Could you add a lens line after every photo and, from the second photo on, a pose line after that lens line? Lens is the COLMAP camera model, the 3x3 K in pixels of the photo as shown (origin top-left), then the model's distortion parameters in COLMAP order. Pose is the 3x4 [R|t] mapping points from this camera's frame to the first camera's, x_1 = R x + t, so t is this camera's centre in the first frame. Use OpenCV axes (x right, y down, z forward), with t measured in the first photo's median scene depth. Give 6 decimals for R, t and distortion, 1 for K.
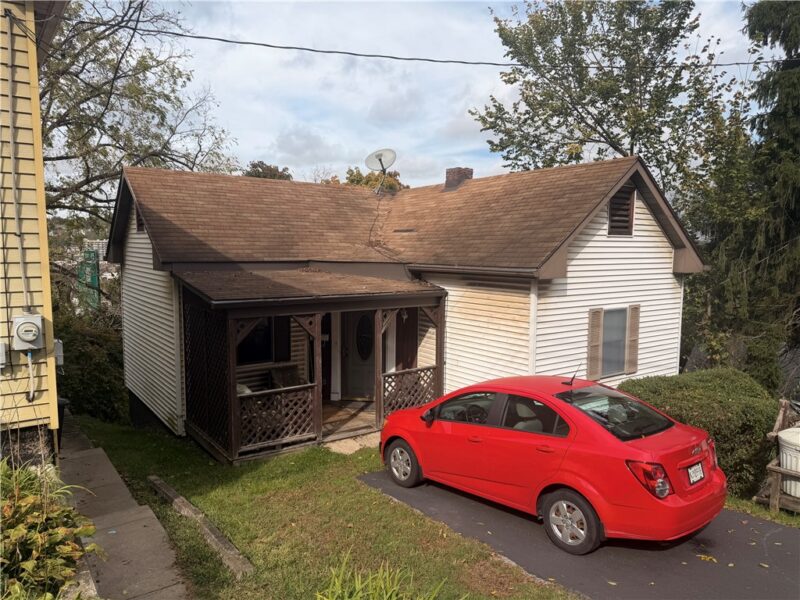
lens RADIAL K [[556.3, 0, 403.3], [0, 556.3, 305.9], [0, 0, 1]] dist [0.040107, -0.054066]
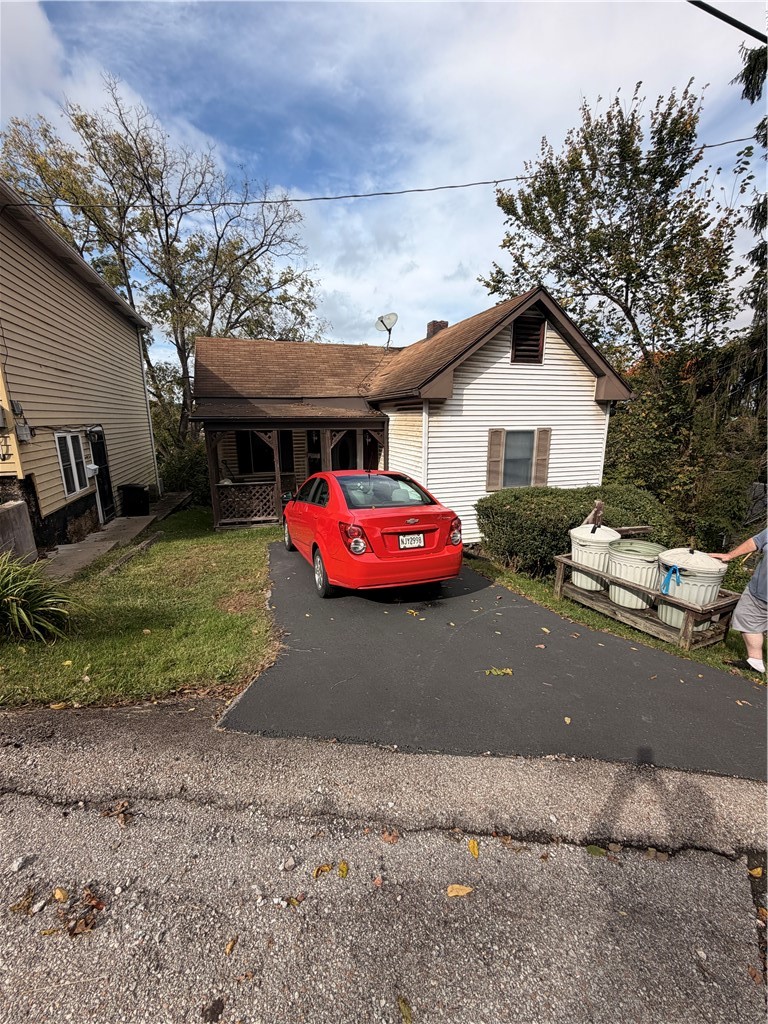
lens RADIAL K [[403.9, 0, 385.1], [0, 403.9, 507.8], [0, 0, 1]] dist [-0.000184, -0.000137]
pose [[0.948887, 0.058555, -0.310136, 0.374398], [-0.022457, 0.992675, 0.118712, 0.069700], [0.314815, -0.105679, 0.943251, 0.109869]]
